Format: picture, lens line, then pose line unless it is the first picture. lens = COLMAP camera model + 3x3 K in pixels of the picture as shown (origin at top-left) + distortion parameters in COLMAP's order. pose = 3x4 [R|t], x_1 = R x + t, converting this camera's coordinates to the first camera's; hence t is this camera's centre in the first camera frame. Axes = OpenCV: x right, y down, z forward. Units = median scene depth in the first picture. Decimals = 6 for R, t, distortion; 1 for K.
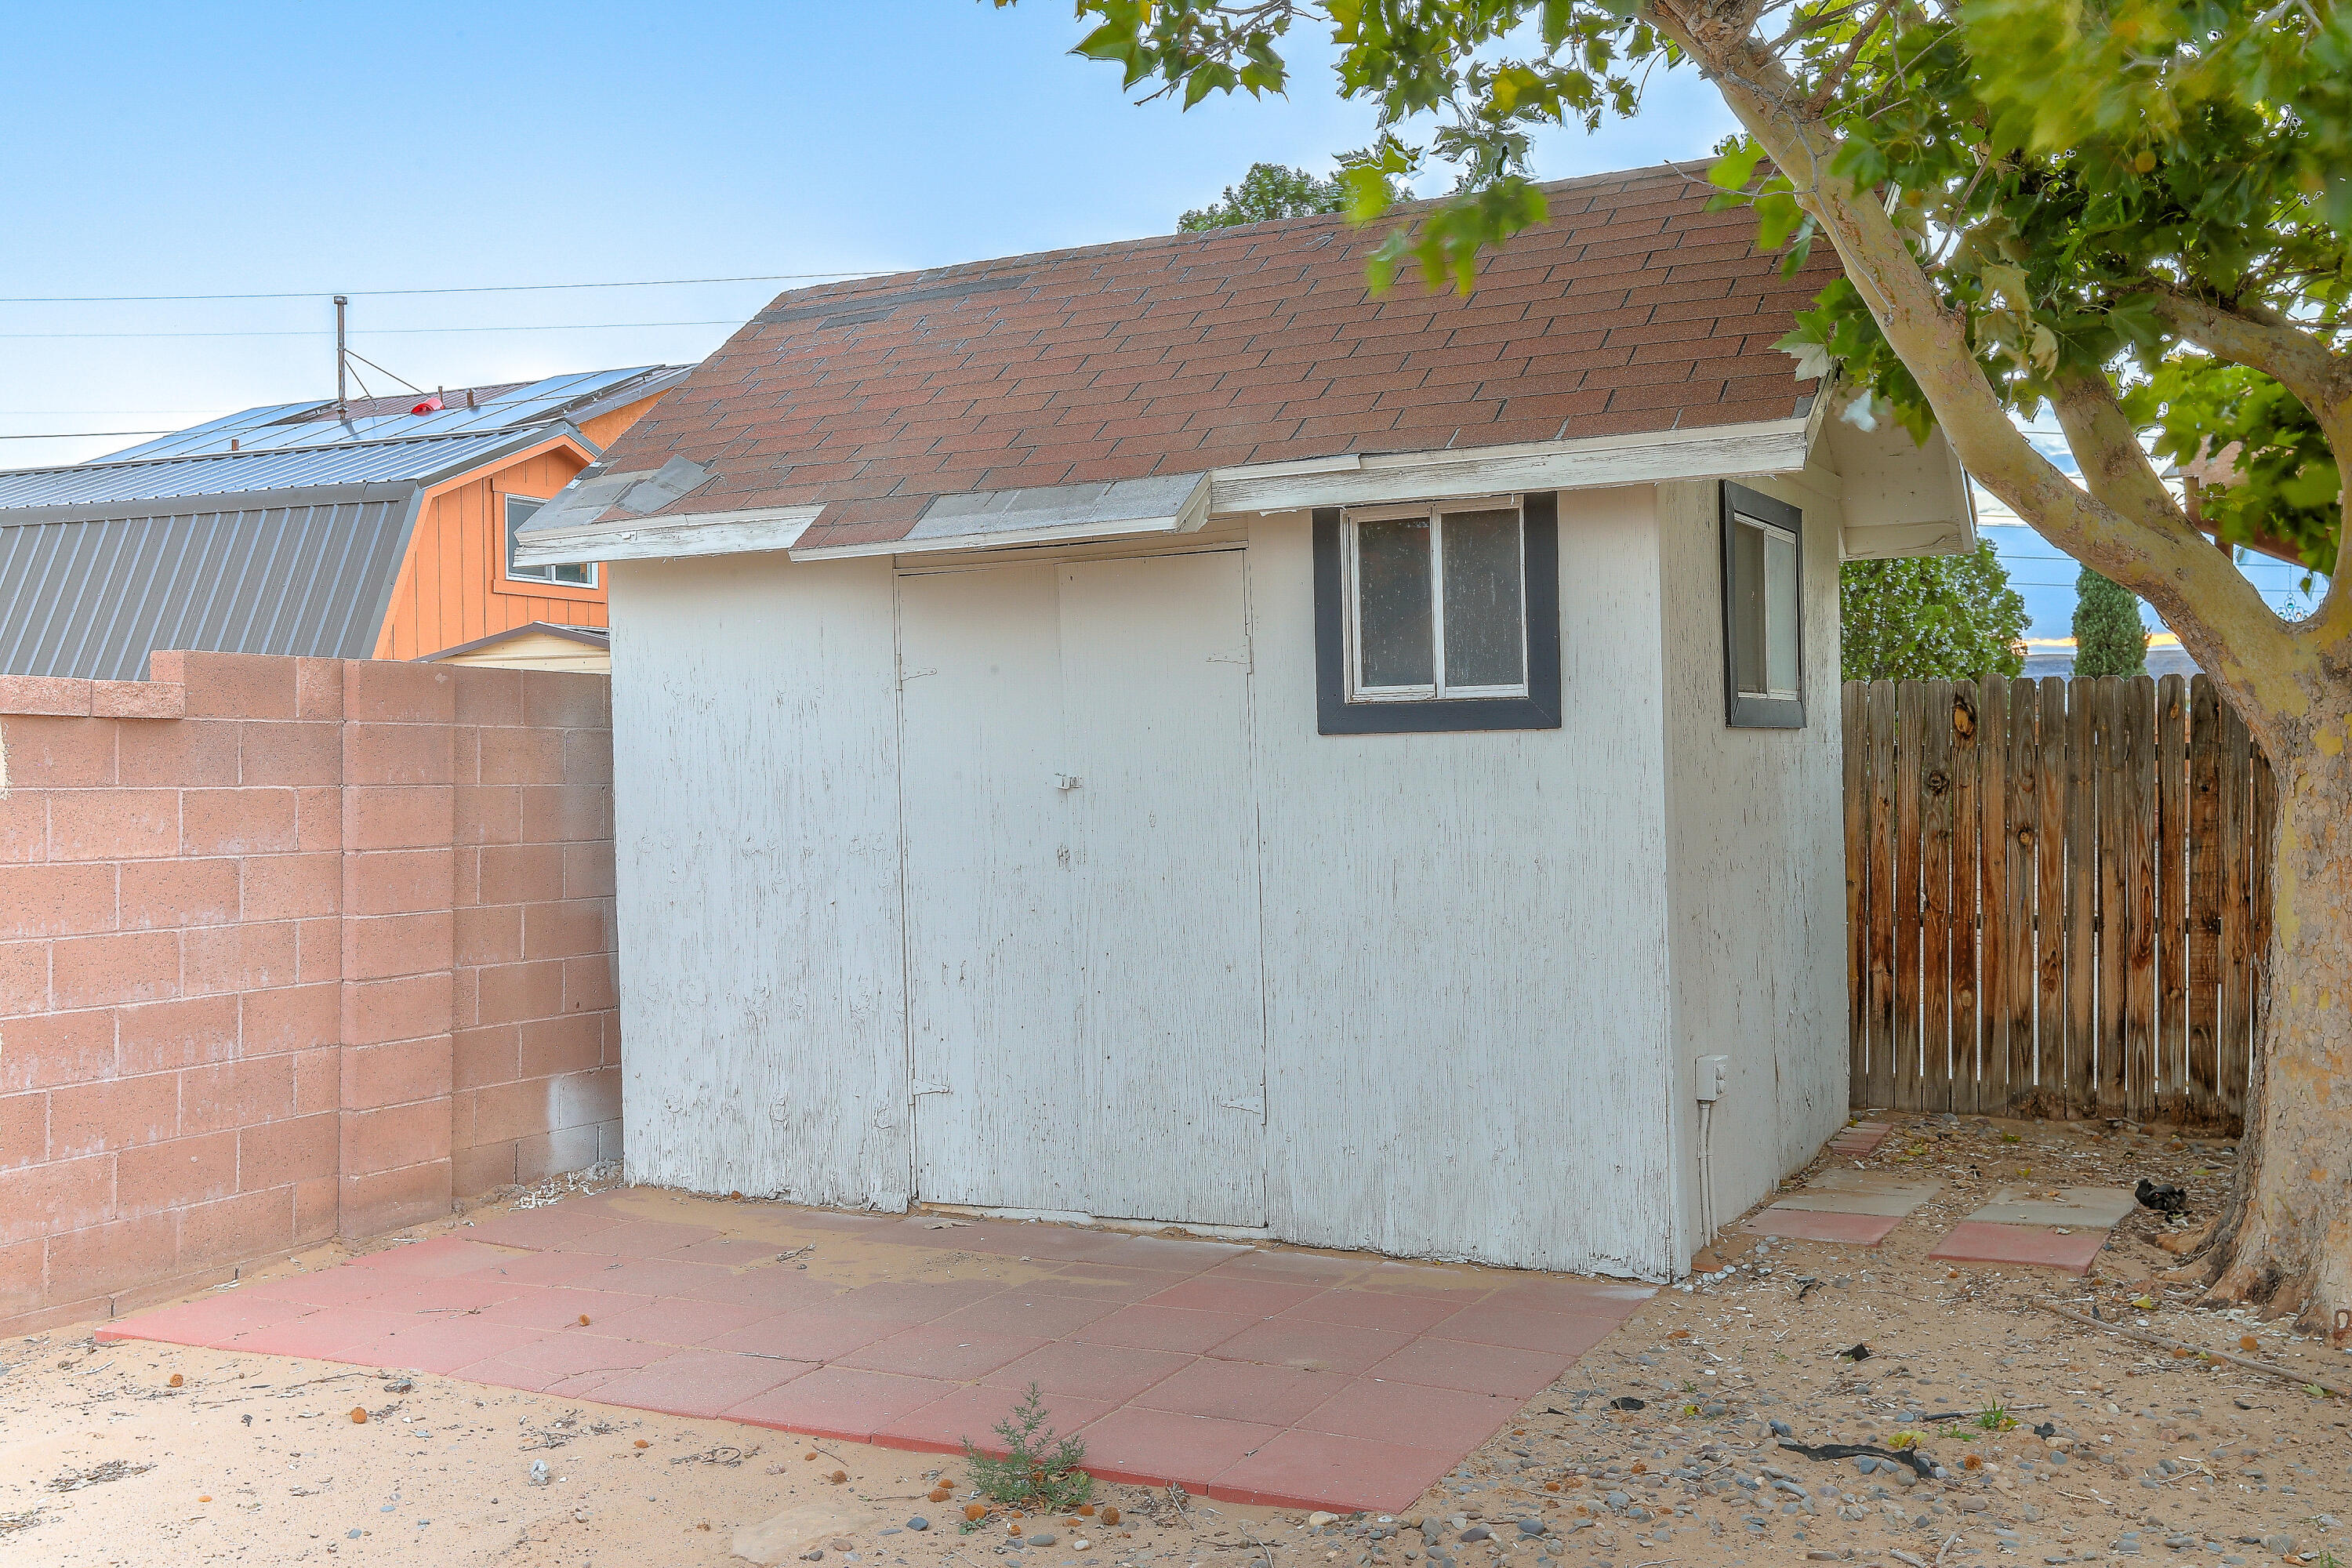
lens RADIAL K [[2200.8, 0, 1176.0], [0, 2200.8, 784.0], [0, 0, 1]] dist [-0.000774, 0.006786]
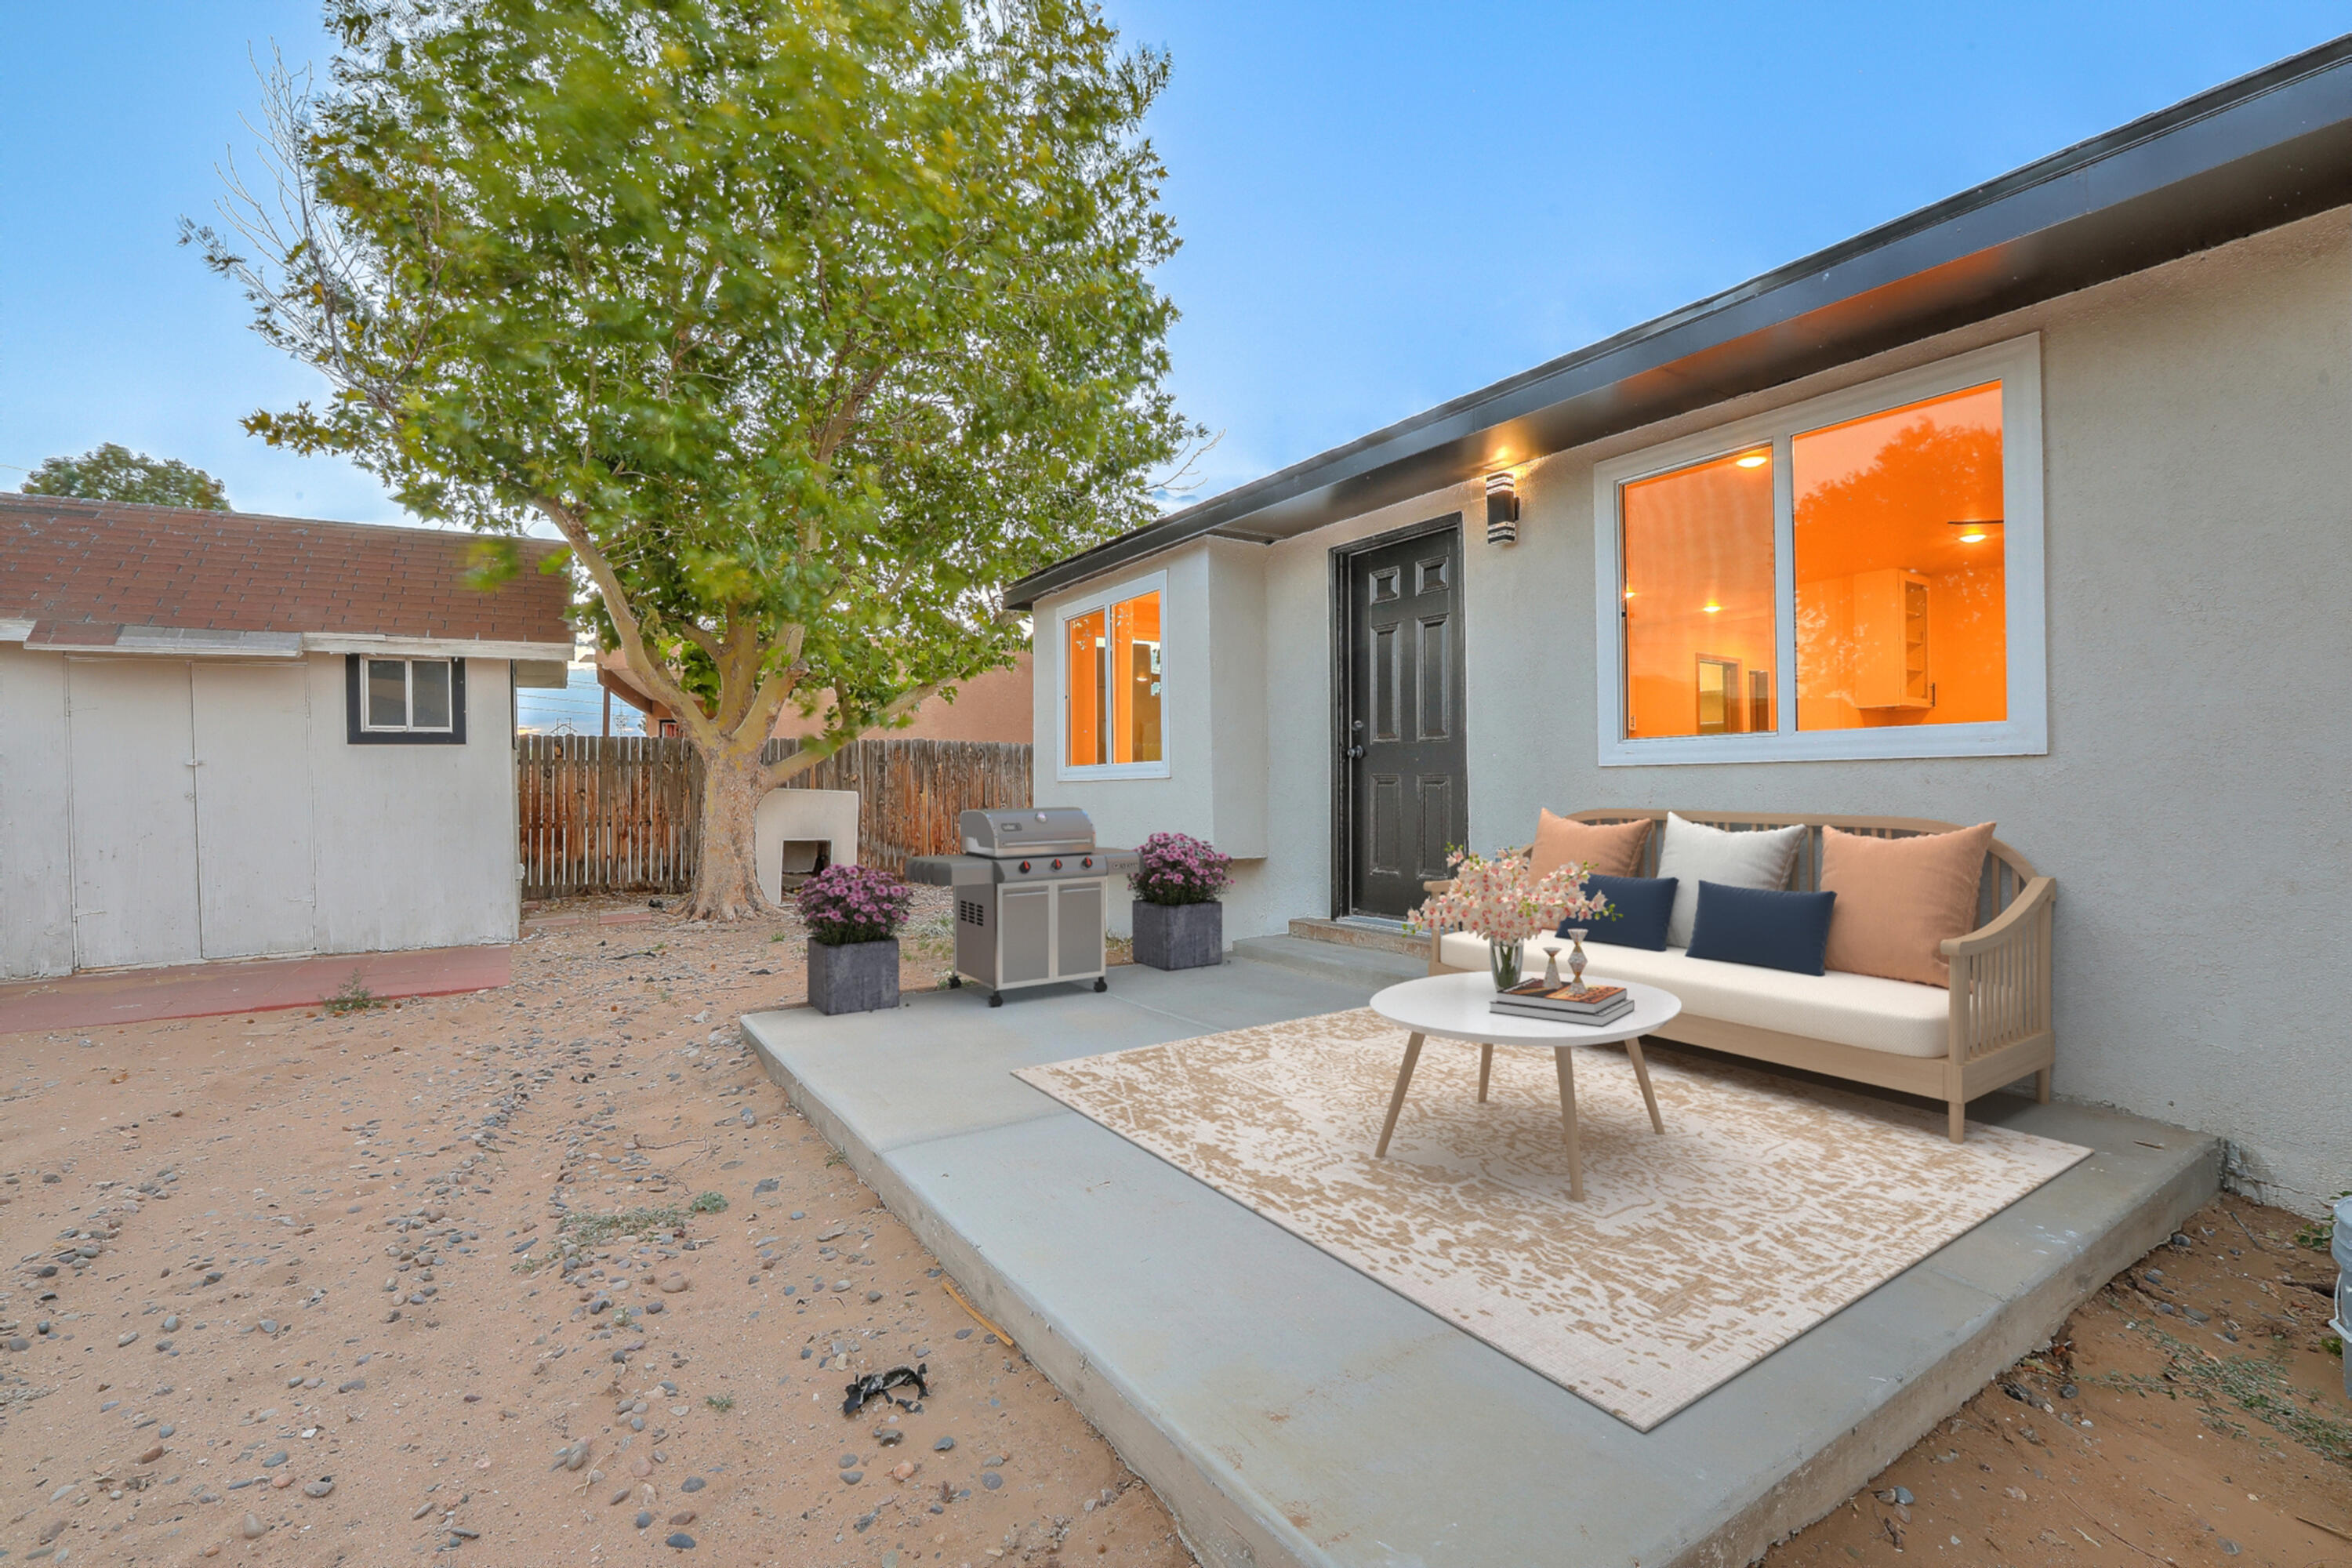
lens RADIAL K [[1096.9, 0, 1176.0], [0, 1096.9, 784.0], [0, 0, 1]] dist [-0.024308, 0.000772]
pose [[0.491938, 0.013098, 0.870532, -0.534340], [0.018267, 0.999511, -0.025361, 0.070258], [-0.870438, 0.028378, 0.491459, -0.404188]]
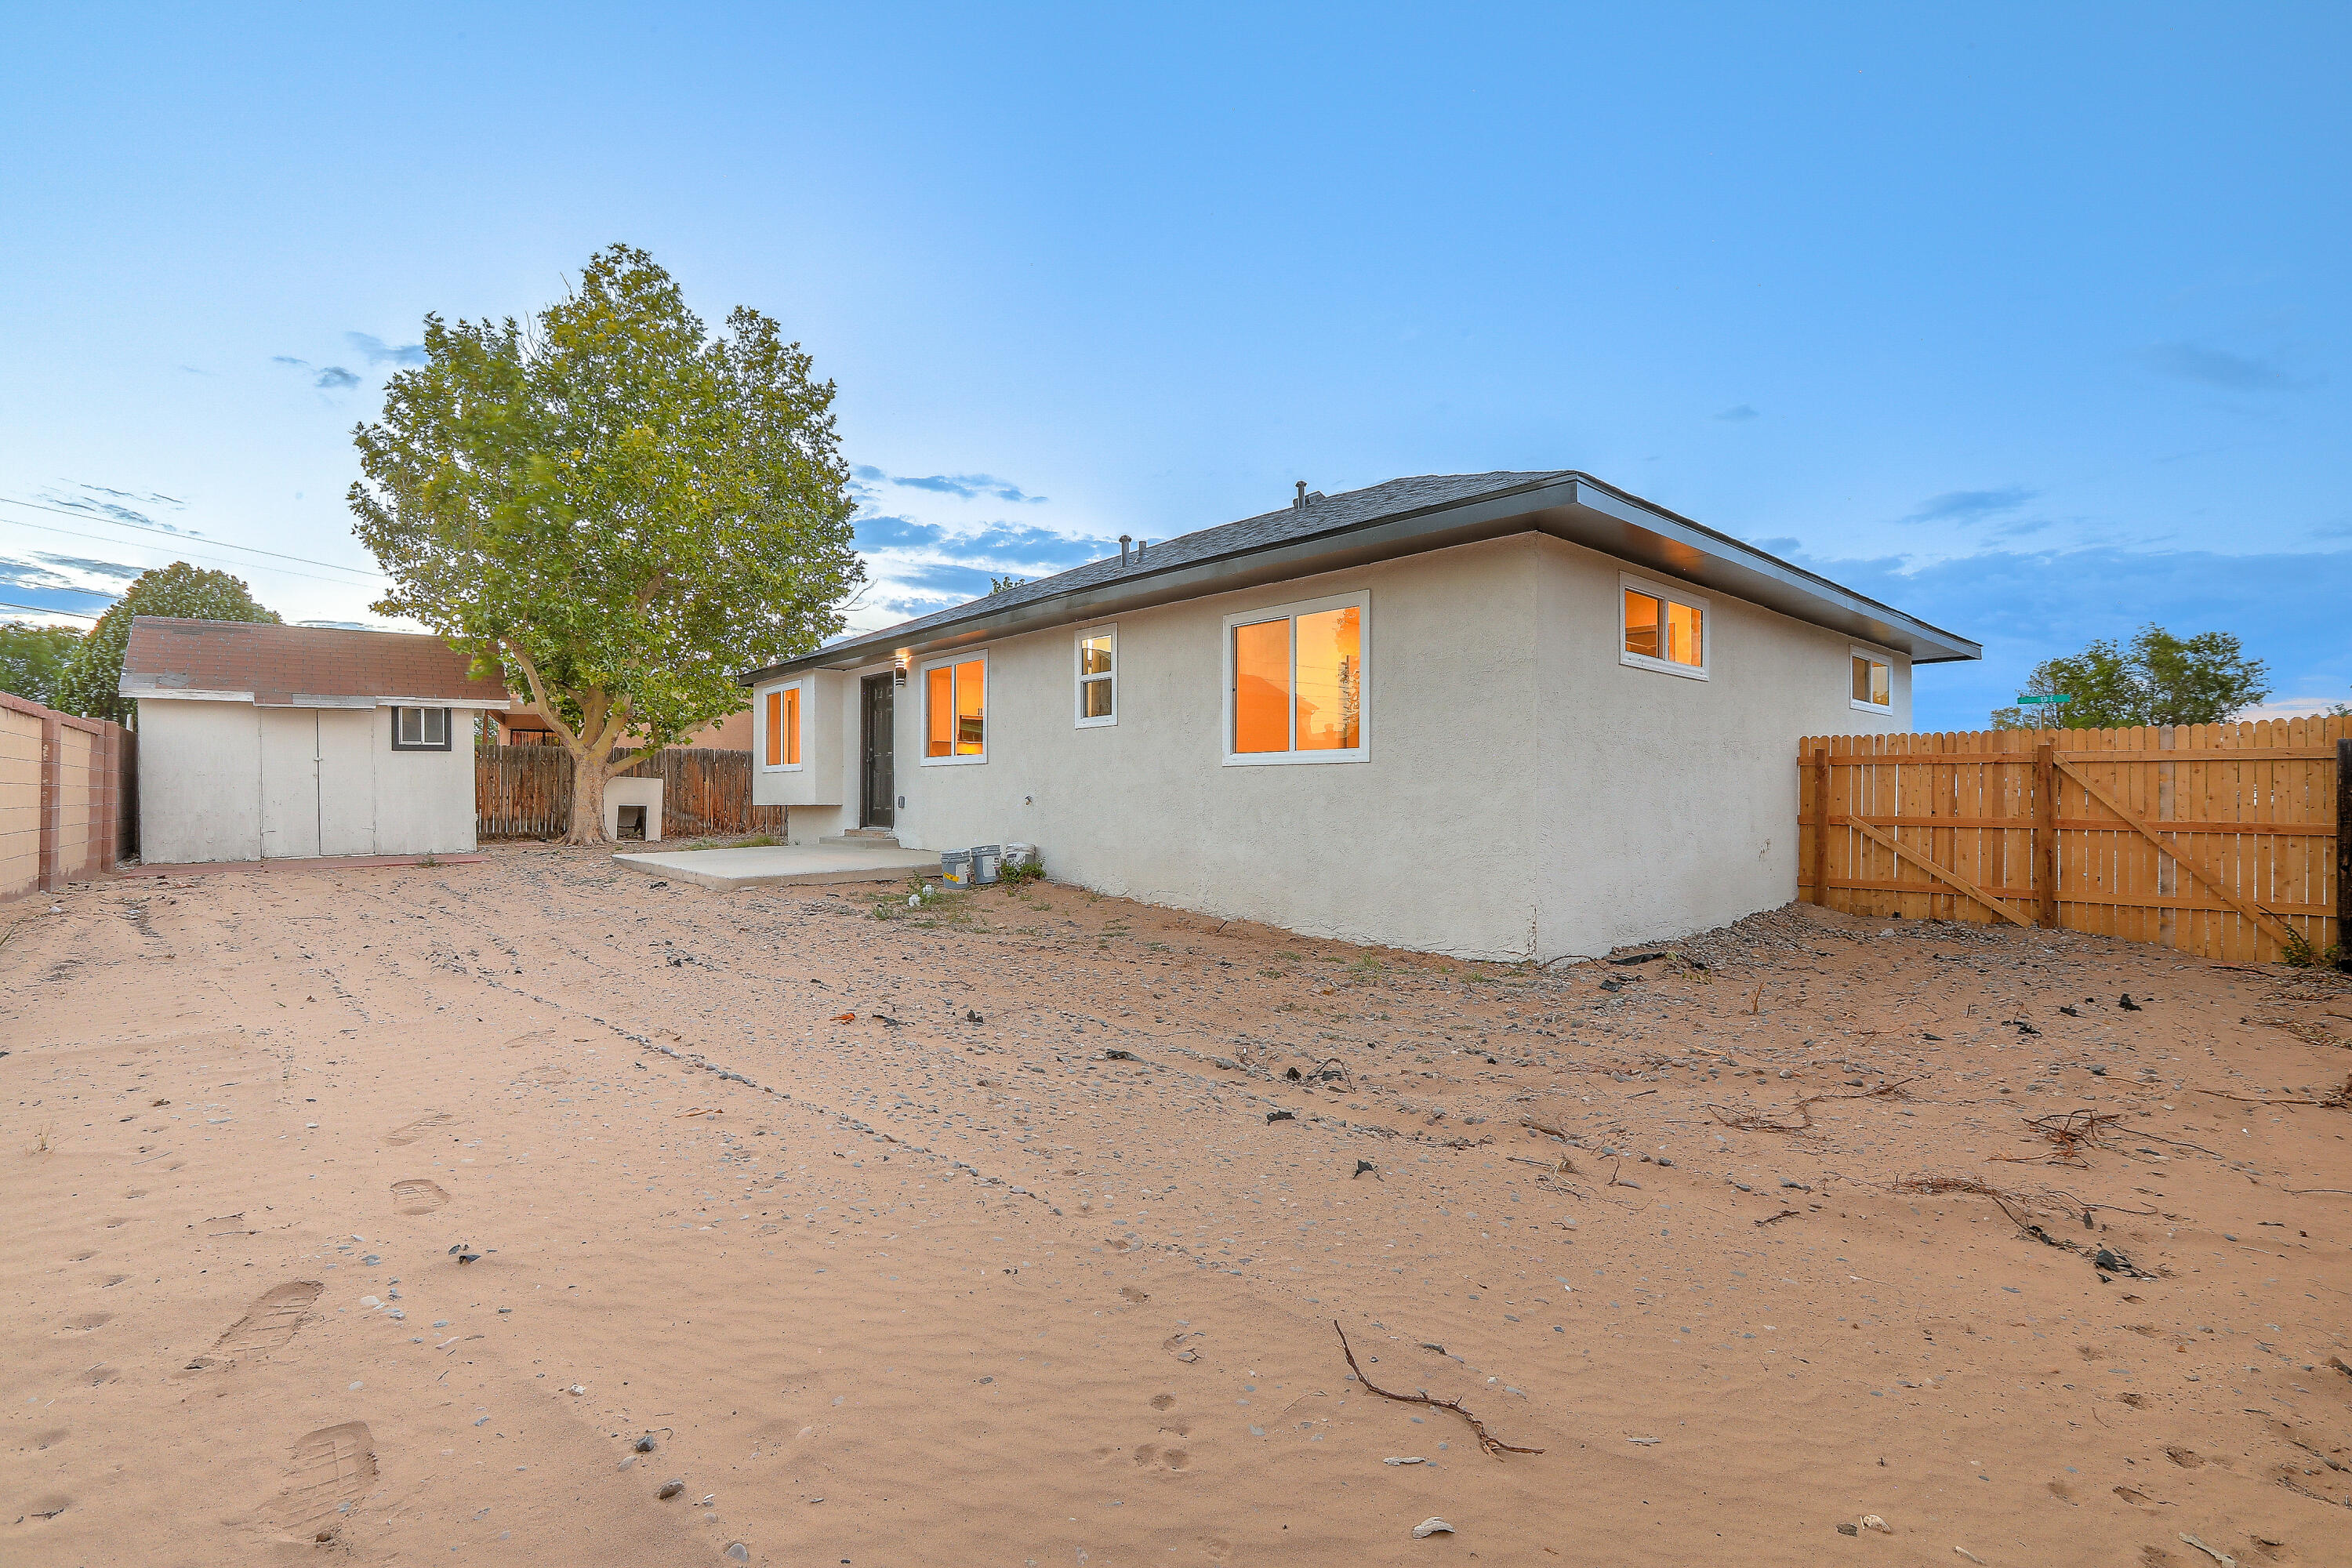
lens RADIAL K [[1096.9, 0, 1176.0], [0, 1096.9, 784.0], [0, 0, 1]] dist [-0.024308, 0.000772]
pose [[0.361129, 0.019139, 0.932319, -1.566087], [0.014669, 0.999549, -0.026201, 0.141798], [-0.932400, 0.023138, 0.360686, -1.515996]]
